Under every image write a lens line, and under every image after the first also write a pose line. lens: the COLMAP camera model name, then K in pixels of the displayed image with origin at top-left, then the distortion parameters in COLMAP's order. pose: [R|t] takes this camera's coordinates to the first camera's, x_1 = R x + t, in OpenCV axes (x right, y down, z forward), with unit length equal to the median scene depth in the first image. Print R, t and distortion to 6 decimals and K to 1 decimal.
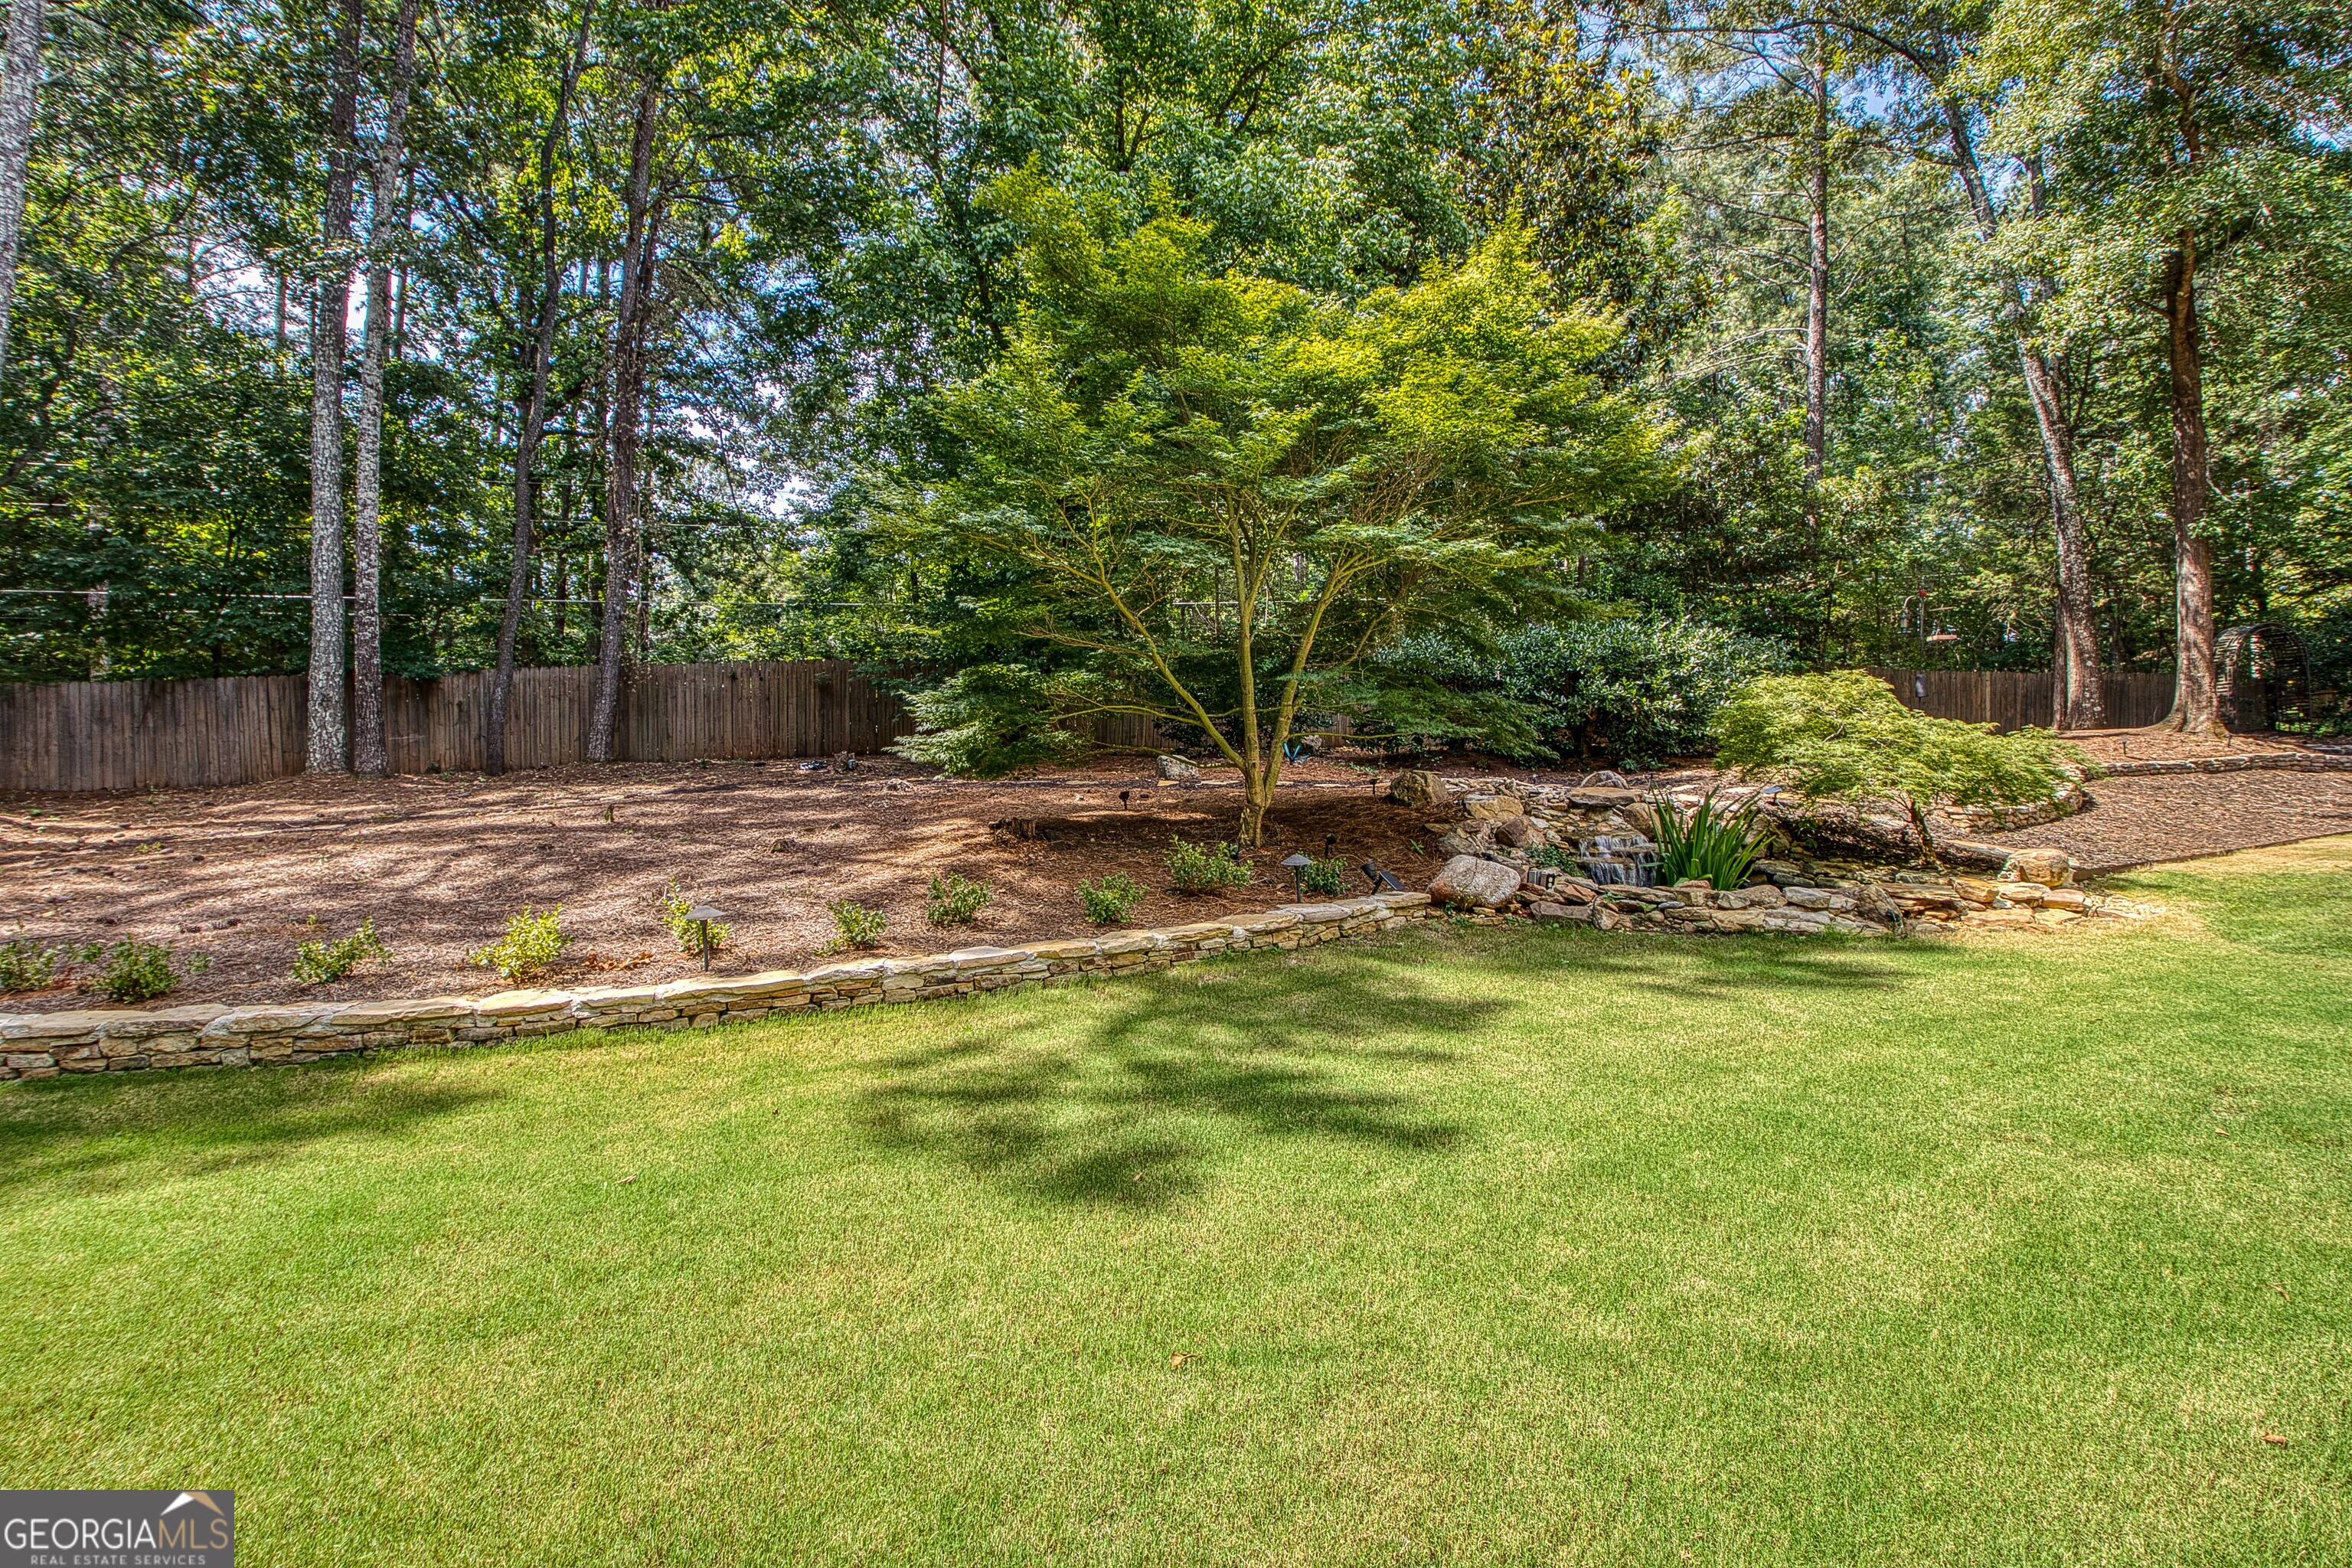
lens RADIAL K [[1089.1, 0, 1132.3], [0, 1089.1, 778.2], [0, 0, 1]] dist [-0.002675, -0.017203]
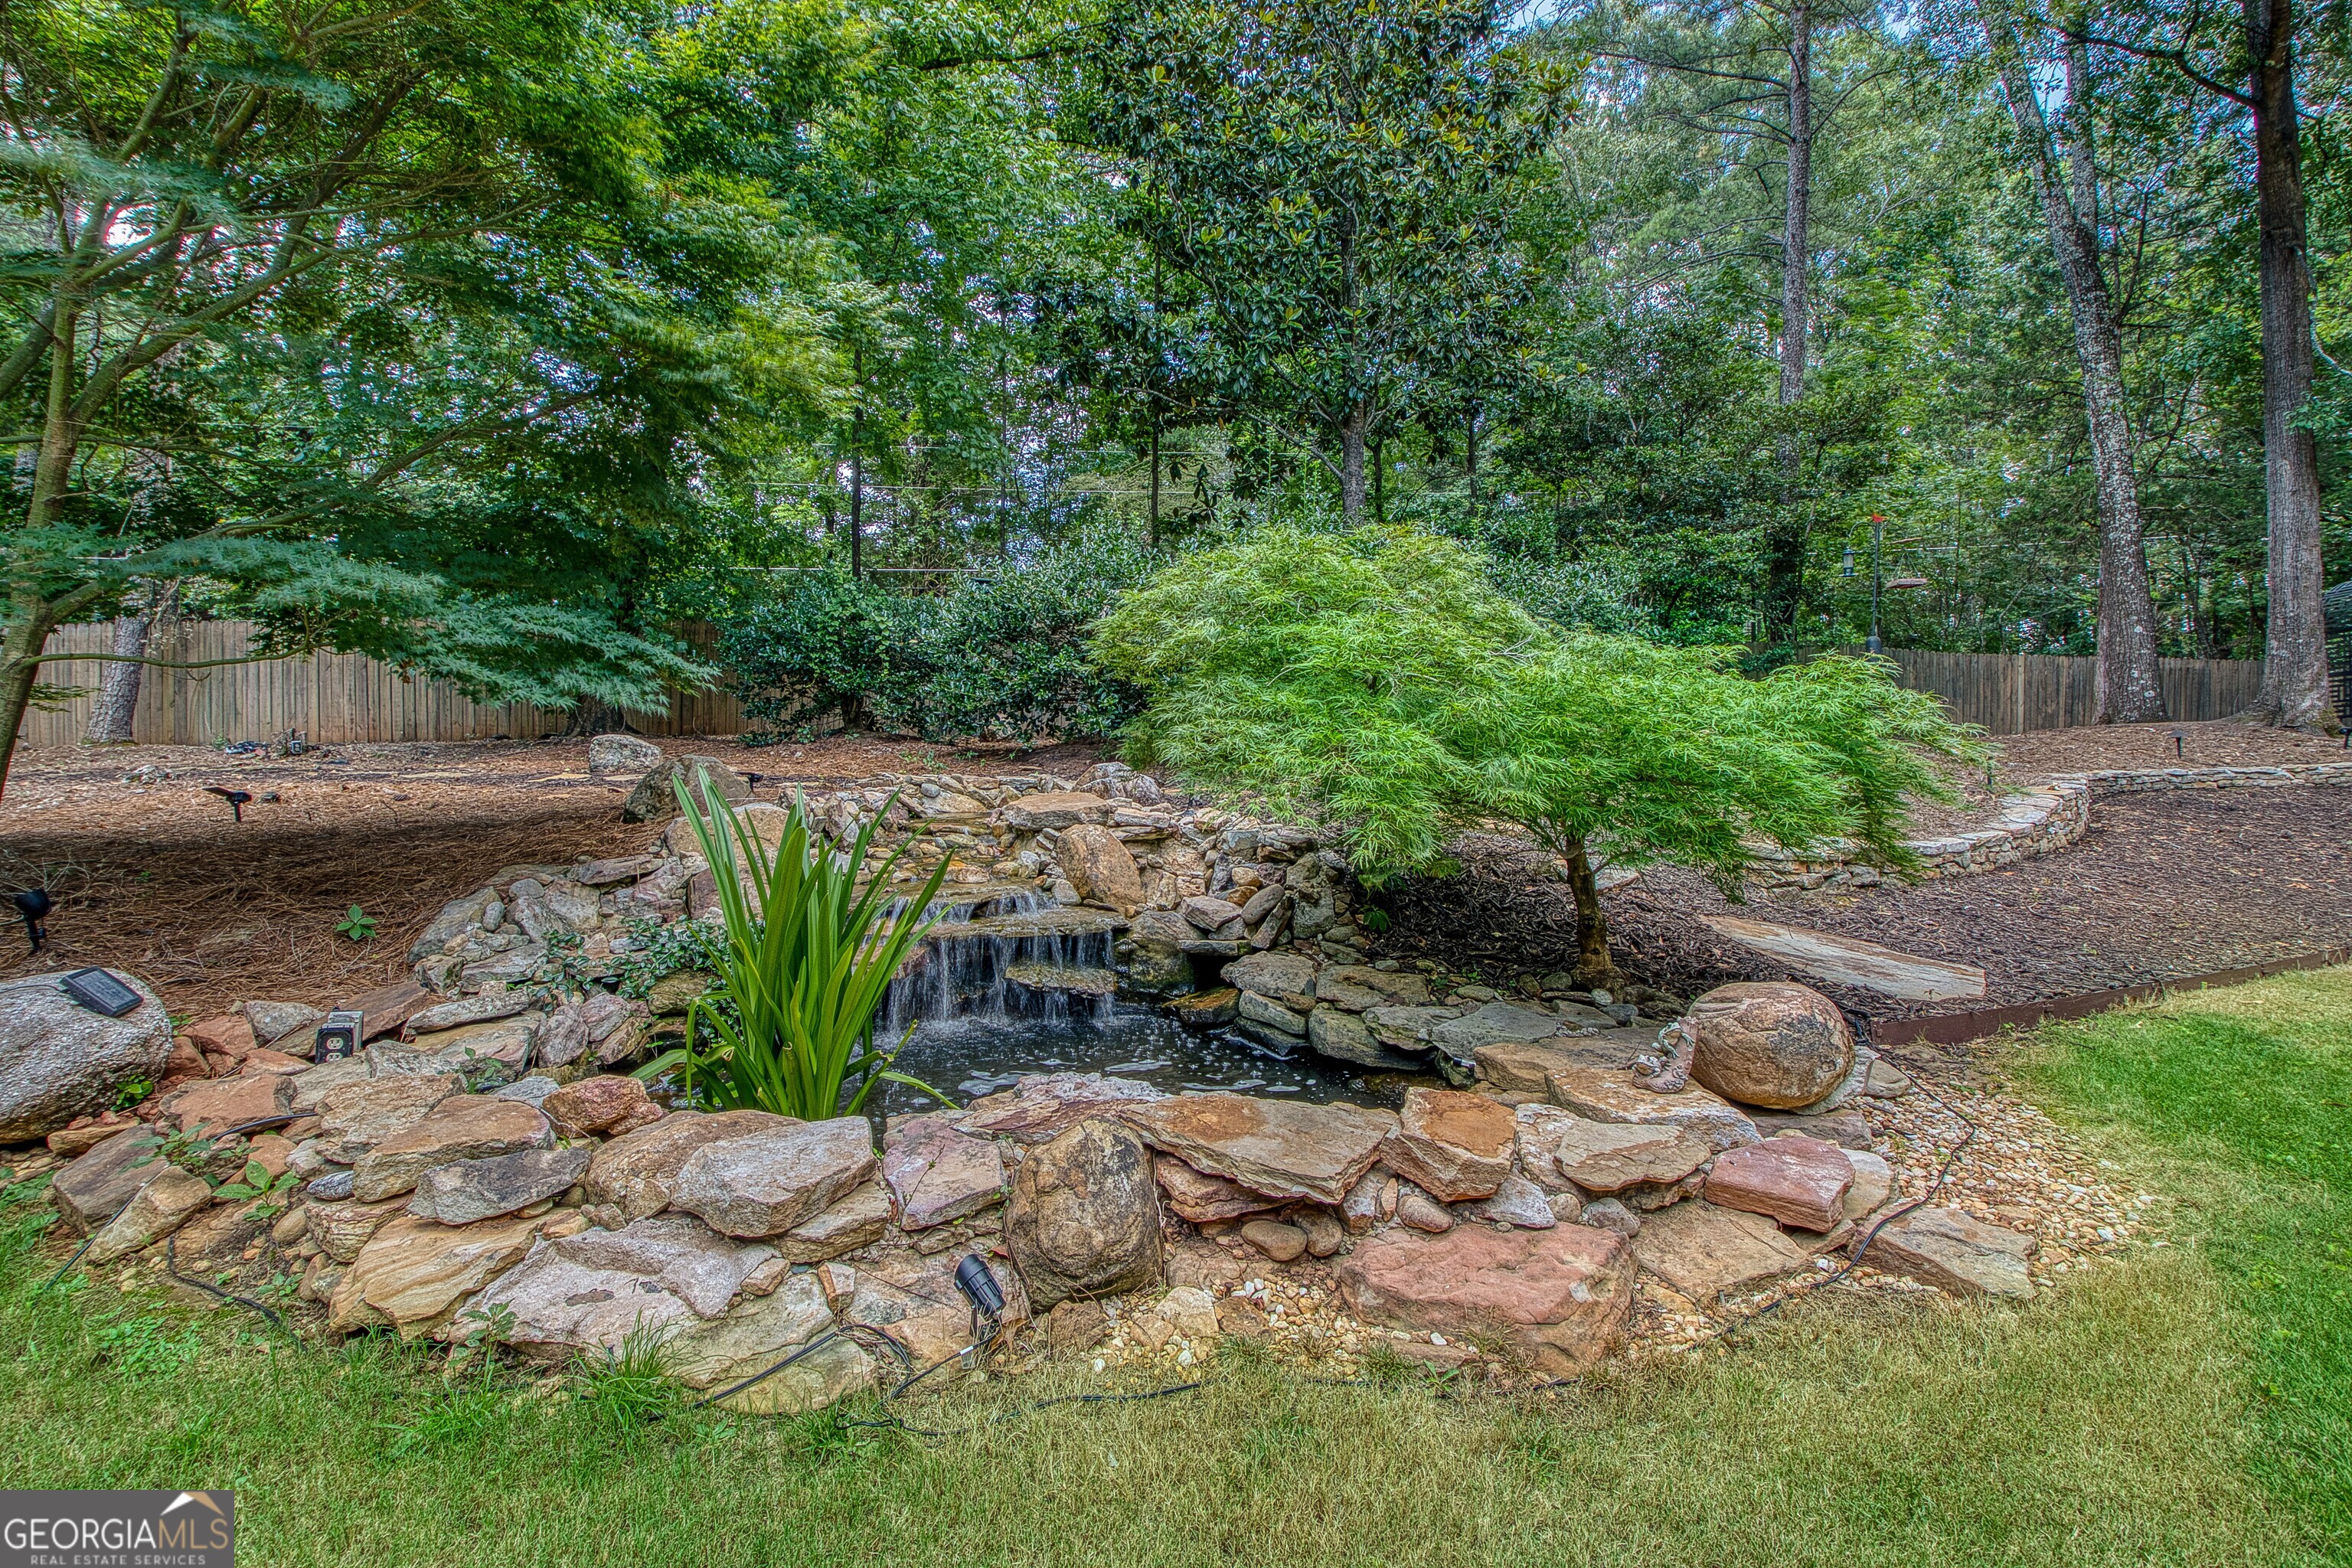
lens RADIAL K [[1089.1, 0, 1172.1], [0, 1089.1, 780.9], [0, 0, 1]] dist [-0.002675, -0.017203]
pose [[0.999311, 0.012379, -0.034988, 0.522720], [-0.012188, 0.999910, 0.005669, -0.000451], [0.035055, -0.005239, 0.999372, 0.512901]]
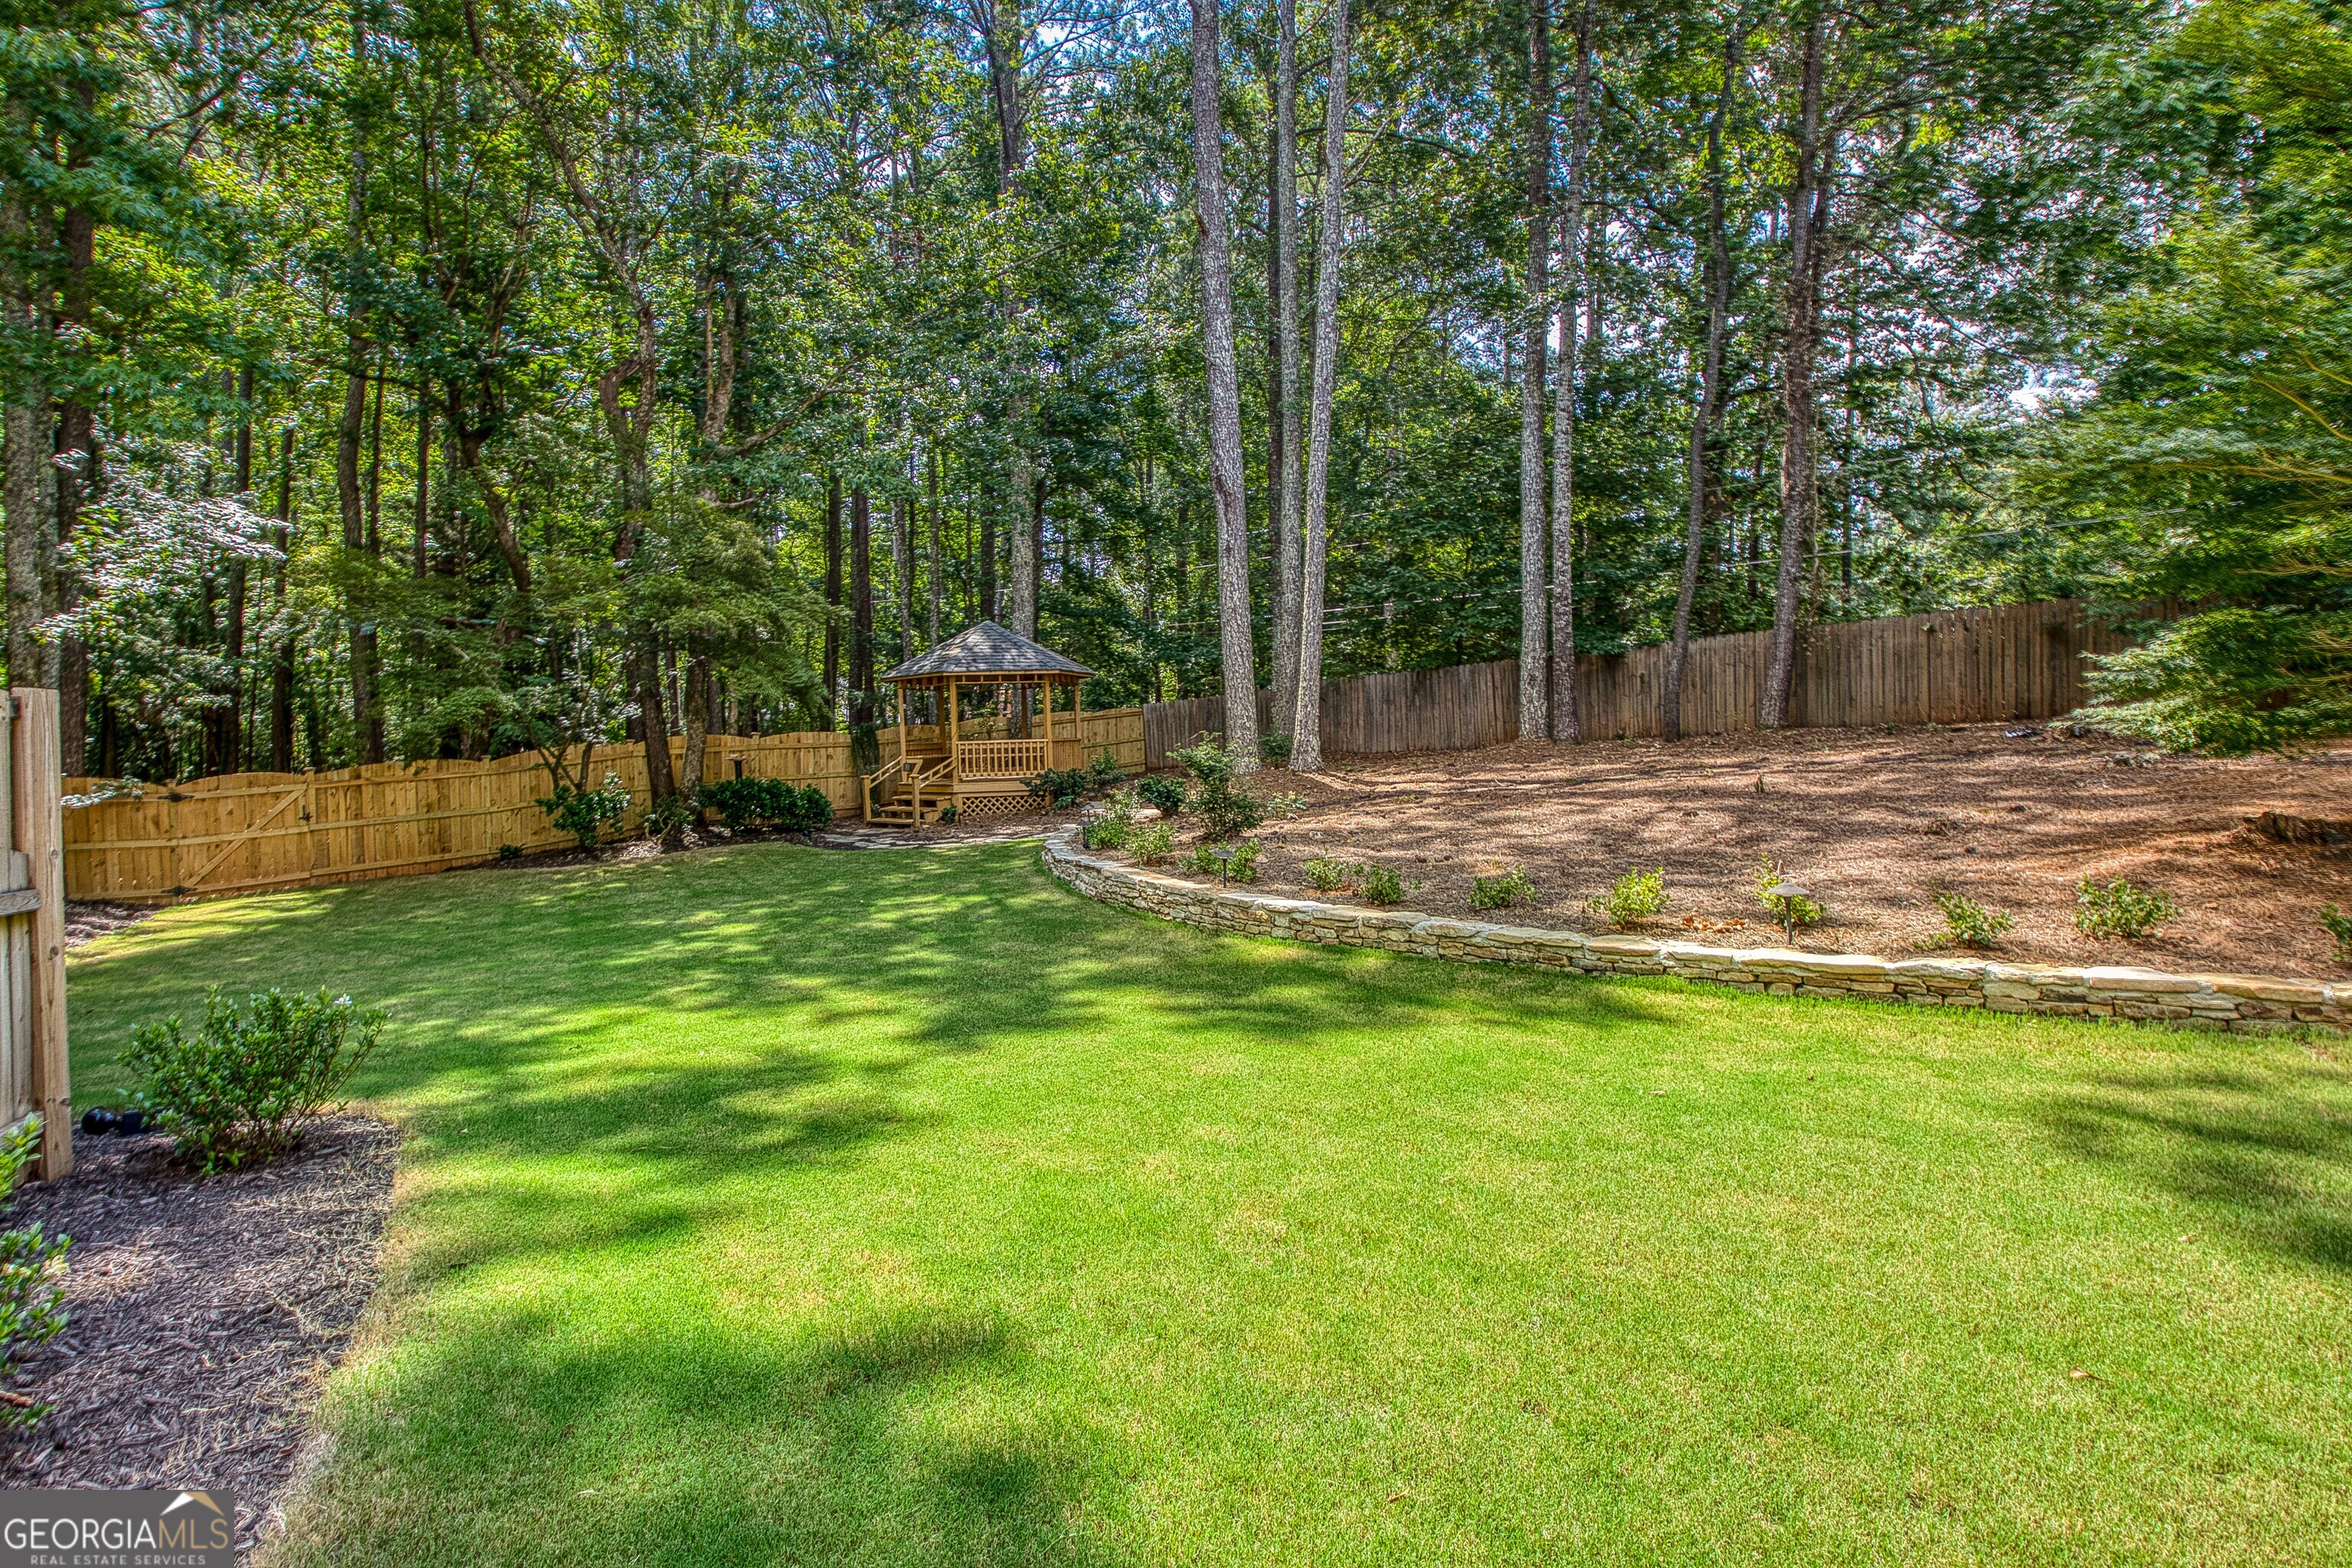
lens RADIAL K [[1089.1, 0, 1092.8], [0, 1089.1, 760.6], [0, 0, 1]] dist [-0.002675, -0.017203]
pose [[0.505942, 0.016206, -0.862415, 0.094193], [0.002630, 0.999790, 0.020330, -0.013891], [0.862563, -0.012554, 0.505793, -0.064595]]
